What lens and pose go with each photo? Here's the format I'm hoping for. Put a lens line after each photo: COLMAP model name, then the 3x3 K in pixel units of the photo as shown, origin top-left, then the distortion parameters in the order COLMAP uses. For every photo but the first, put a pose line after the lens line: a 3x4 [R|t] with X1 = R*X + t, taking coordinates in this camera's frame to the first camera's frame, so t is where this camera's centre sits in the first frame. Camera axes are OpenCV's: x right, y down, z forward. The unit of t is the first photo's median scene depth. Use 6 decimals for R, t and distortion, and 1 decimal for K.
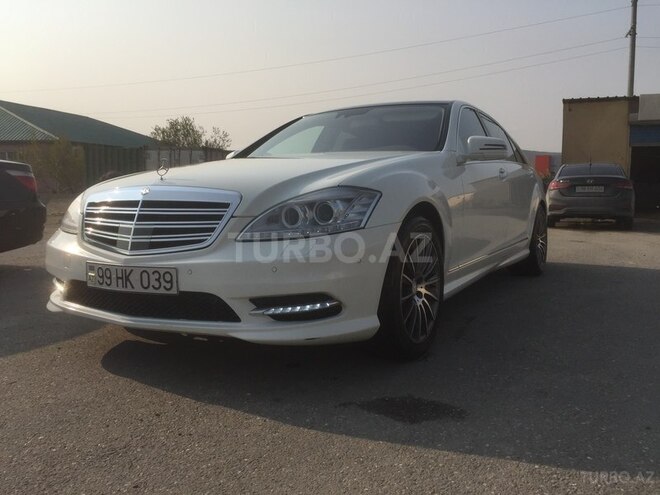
lens RADIAL K [[558.8, 0, 331.1], [0, 558.8, 249.7], [0, 0, 1]] dist [0.071495, -0.062921]
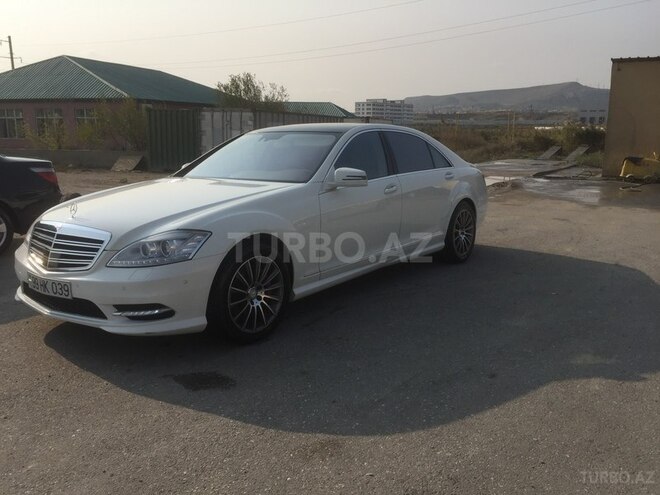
lens RADIAL K [[558.8, 0, 330.2], [0, 558.8, 248.1], [0, 0, 1]] dist [0.071495, -0.062921]
pose [[0.990872, 0.029195, -0.131608, 0.610324], [-0.017216, 0.995678, 0.091259, -0.207810], [0.133703, -0.088161, 0.987092, -0.410926]]
